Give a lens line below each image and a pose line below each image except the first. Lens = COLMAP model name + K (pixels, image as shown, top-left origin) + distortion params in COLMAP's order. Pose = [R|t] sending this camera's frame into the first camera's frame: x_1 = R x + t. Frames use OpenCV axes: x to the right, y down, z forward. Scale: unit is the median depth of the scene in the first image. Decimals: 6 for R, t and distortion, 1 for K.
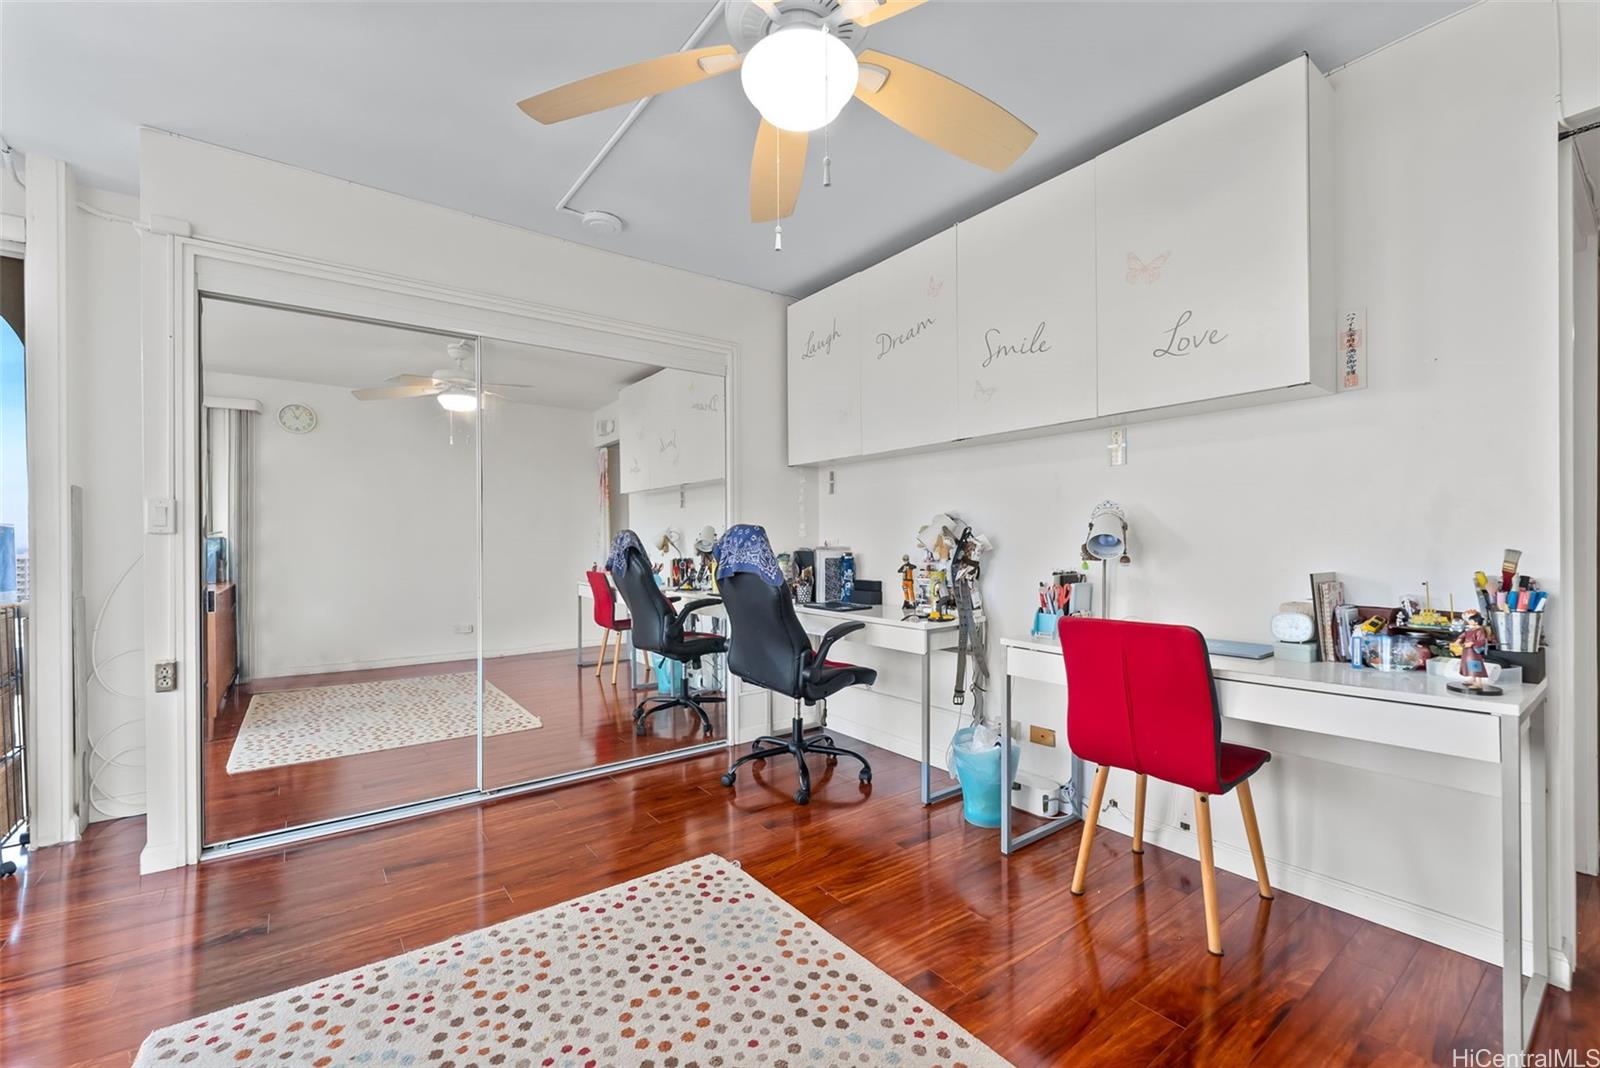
lens RADIAL K [[663.0, 0, 792.3], [0, 663.0, 538.2], [0, 0, 1]] dist [0.000688, 0.000648]
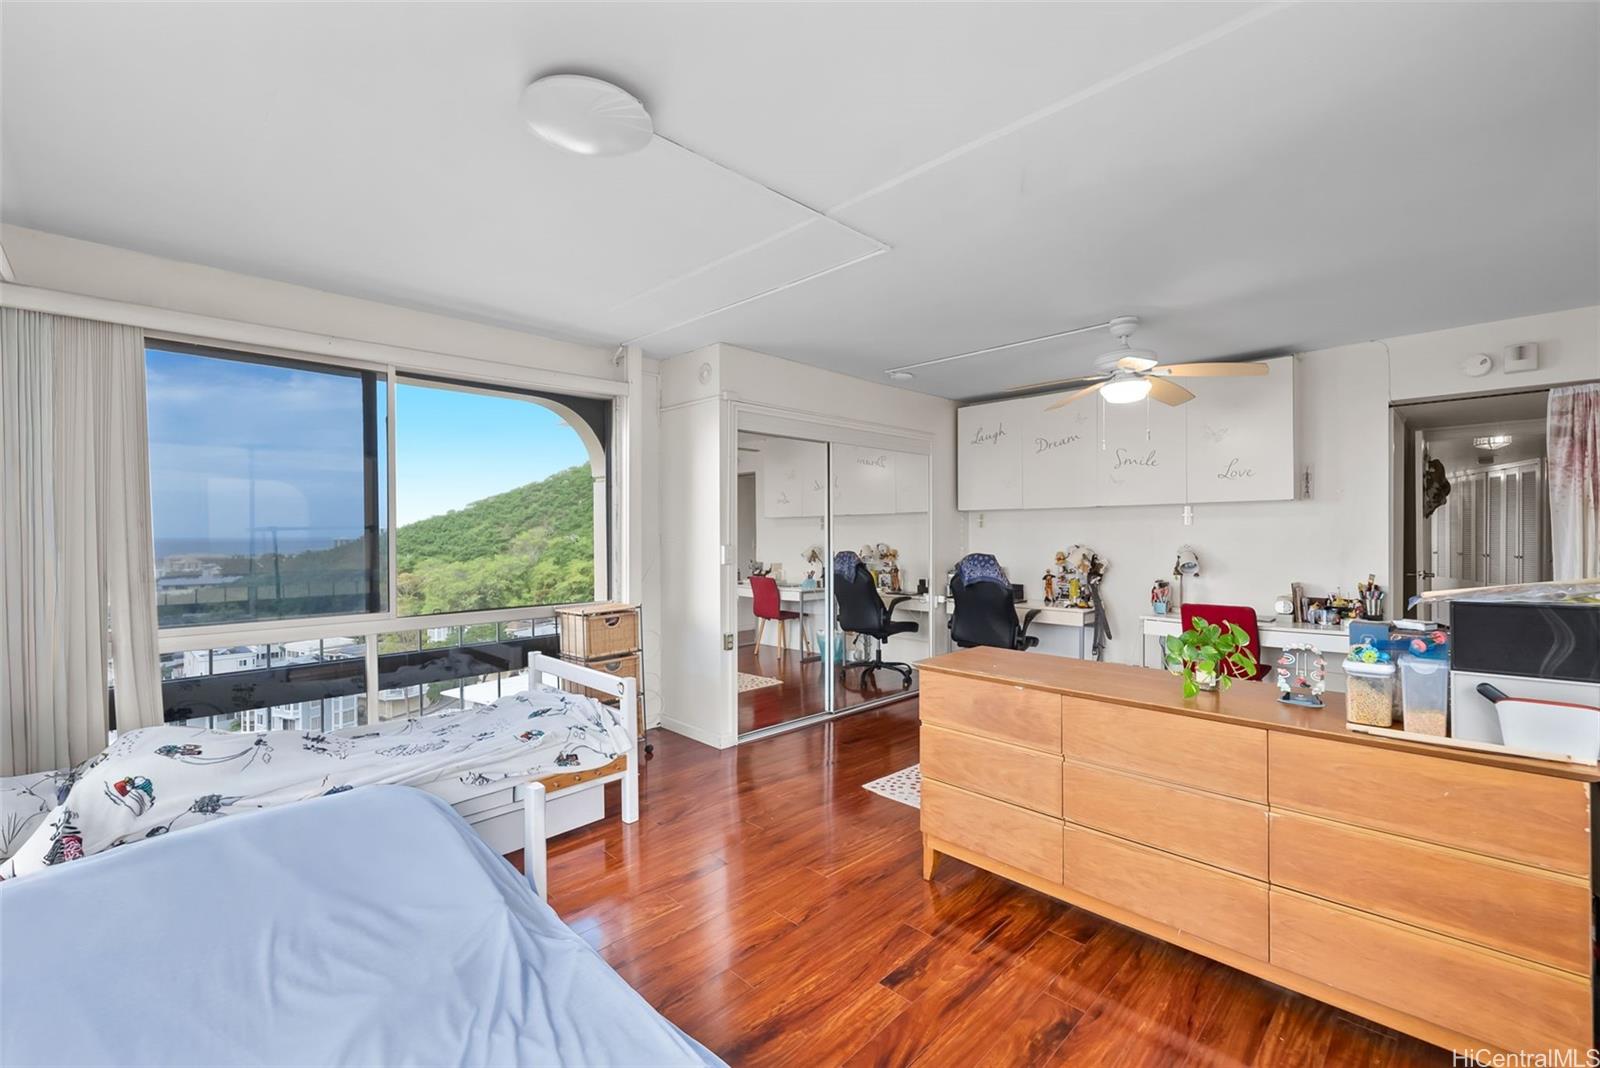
lens RADIAL K [[663.0, 0, 806.9], [0, 663.0, 536.6], [0, 0, 1]] dist [0.000688, 0.000648]
pose [[0.990346, 0.002972, 0.138584, -1.143562], [-0.003634, 0.999983, 0.004525, -0.107109], [-0.138568, -0.004985, 0.990340, -0.984063]]
